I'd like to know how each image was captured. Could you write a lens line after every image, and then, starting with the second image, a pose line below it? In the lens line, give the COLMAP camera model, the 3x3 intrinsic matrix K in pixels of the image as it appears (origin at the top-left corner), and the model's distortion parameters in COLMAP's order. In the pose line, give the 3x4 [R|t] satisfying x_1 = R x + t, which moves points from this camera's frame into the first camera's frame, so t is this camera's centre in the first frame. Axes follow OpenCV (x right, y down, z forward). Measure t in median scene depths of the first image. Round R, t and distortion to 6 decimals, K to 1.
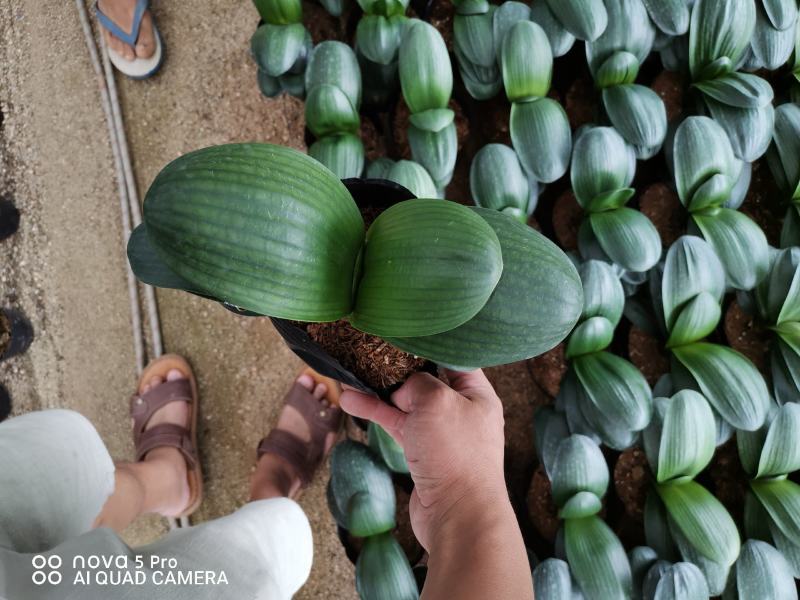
lens RADIAL K [[601.2, 0, 399.6], [0, 601.2, 284.6], [0, 0, 1]] dist [0.005329, -0.003006]
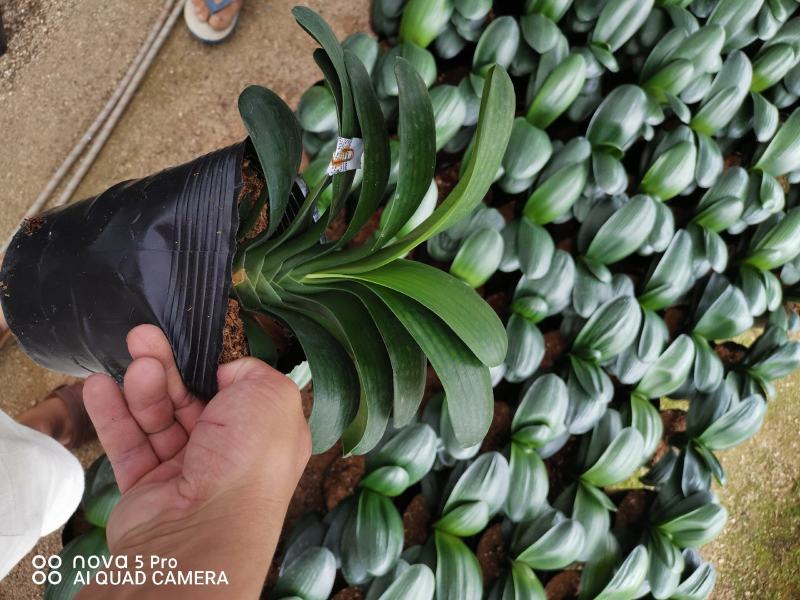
lens RADIAL K [[601.2, 0, 399.6], [0, 601.2, 284.6], [0, 0, 1]] dist [0.005329, -0.003006]
pose [[0.776598, 0.611893, 0.149940, -0.061092], [-0.581554, 0.787806, -0.202871, 0.012022], [-0.242259, 0.070351, 0.967658, -0.129546]]
